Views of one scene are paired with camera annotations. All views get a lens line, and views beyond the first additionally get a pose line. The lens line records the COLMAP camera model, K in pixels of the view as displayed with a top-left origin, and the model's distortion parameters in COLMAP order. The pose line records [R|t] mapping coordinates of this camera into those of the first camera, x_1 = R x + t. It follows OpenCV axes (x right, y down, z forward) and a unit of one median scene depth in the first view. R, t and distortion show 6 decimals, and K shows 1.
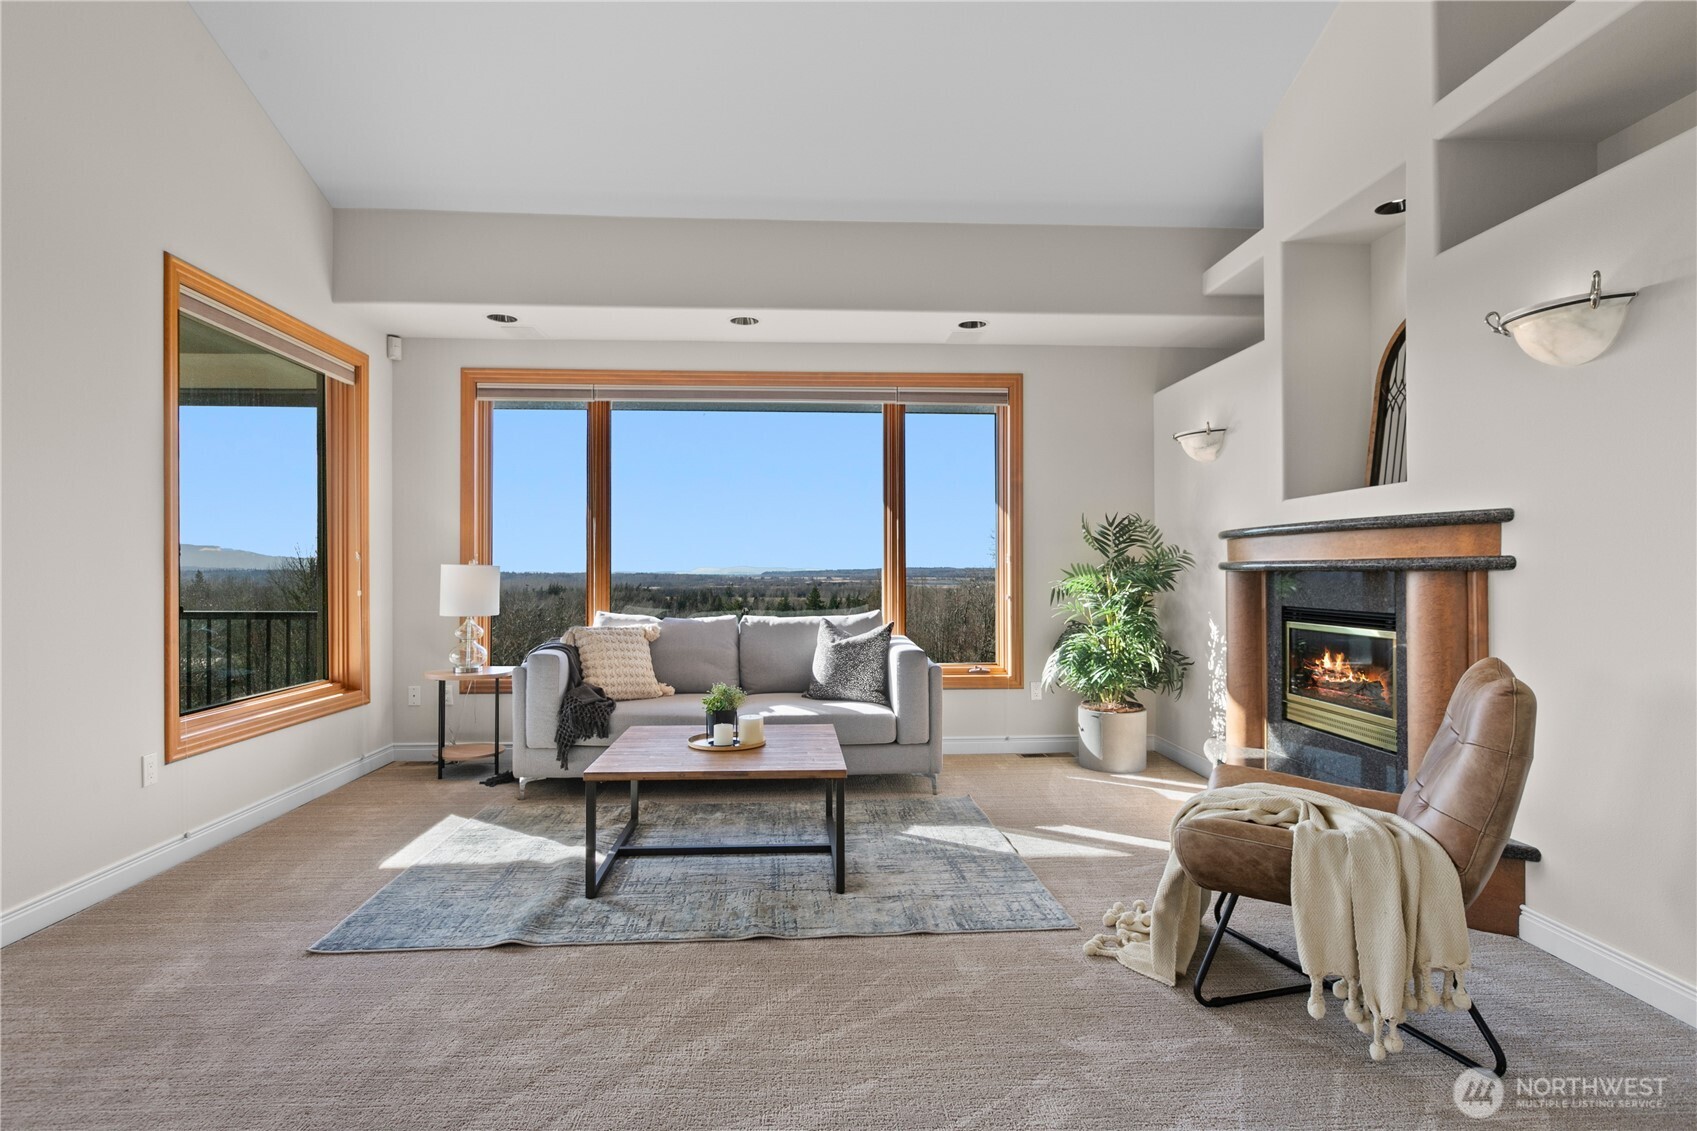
lens RADIAL K [[872.3, 0, 847.3], [0, 872.3, 568.0], [0, 0, 1]] dist [-0.006906, 0.000402]
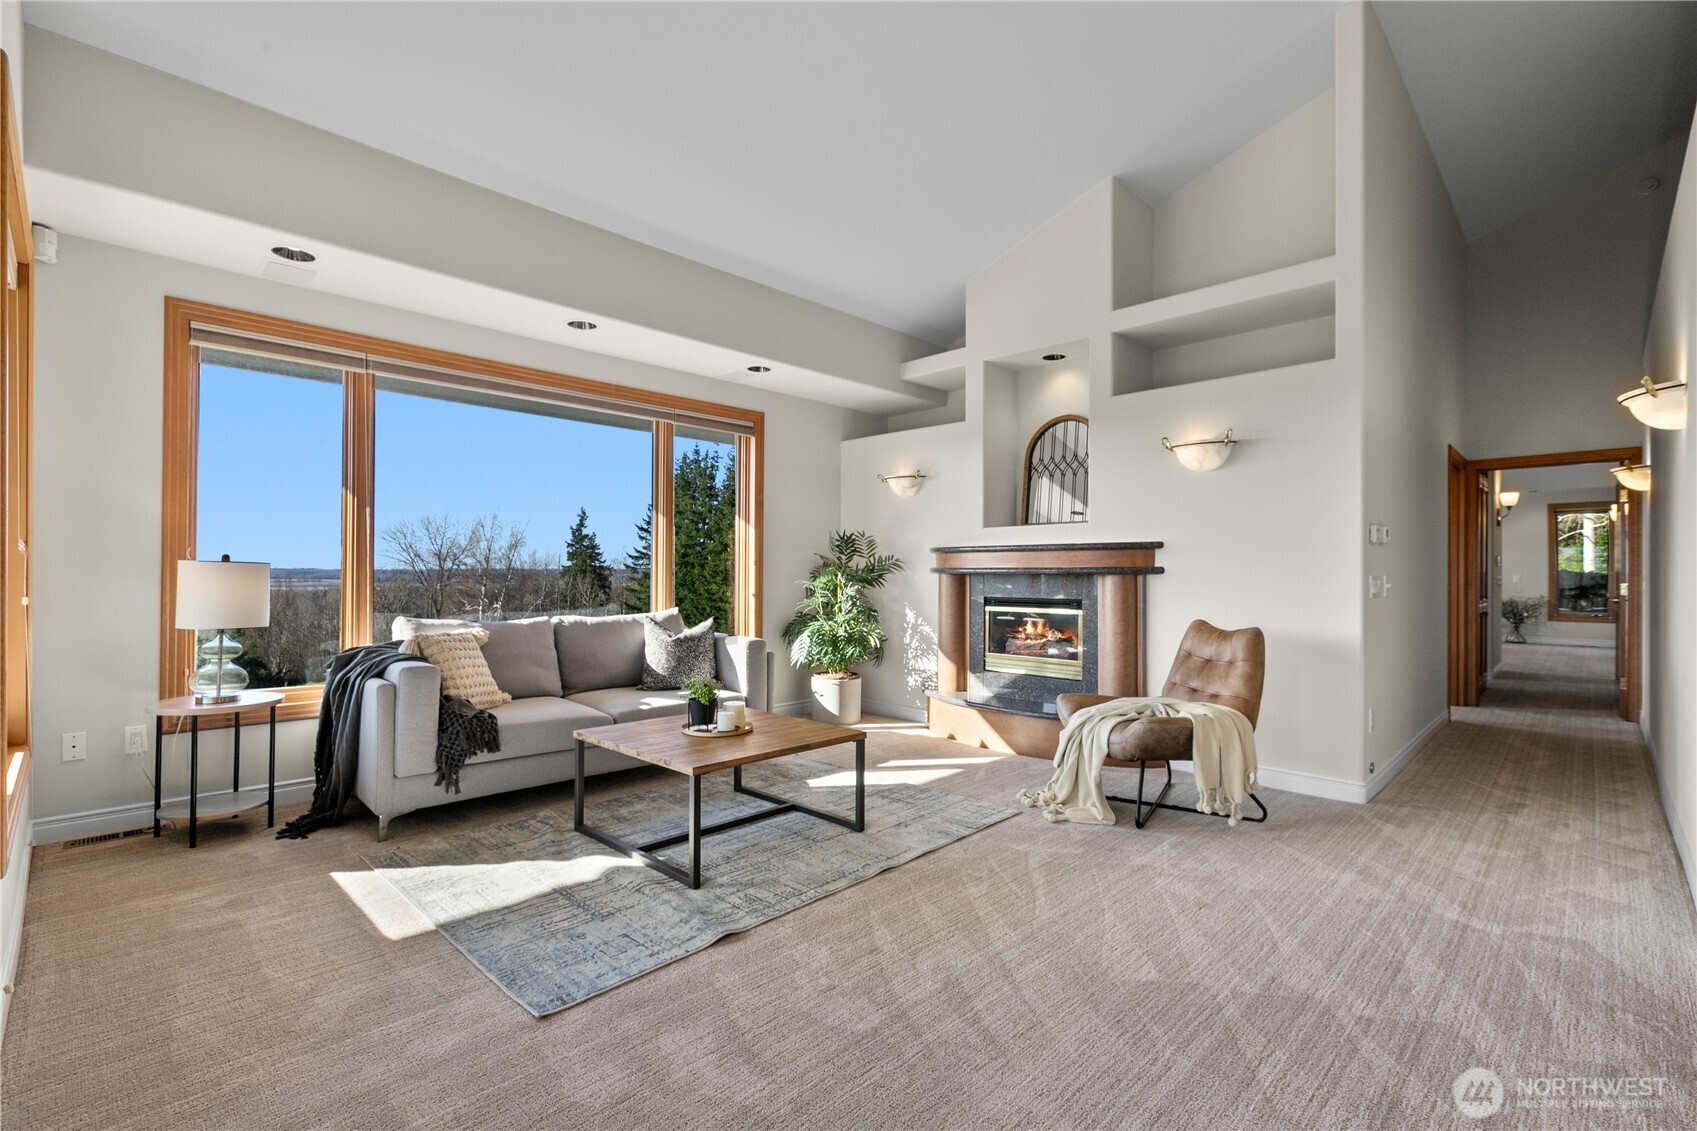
lens RADIAL K [[773.6, 0, 844.1], [0, 773.6, 567.0], [0, 0, 1]] dist [-0.004524, 0.000131]
pose [[0.735422, 0.010644, 0.677526, -0.610408], [-0.007617, 0.999943, -0.007442, 0.003087], [-0.677566, 0.000312, 0.735462, 0.161336]]
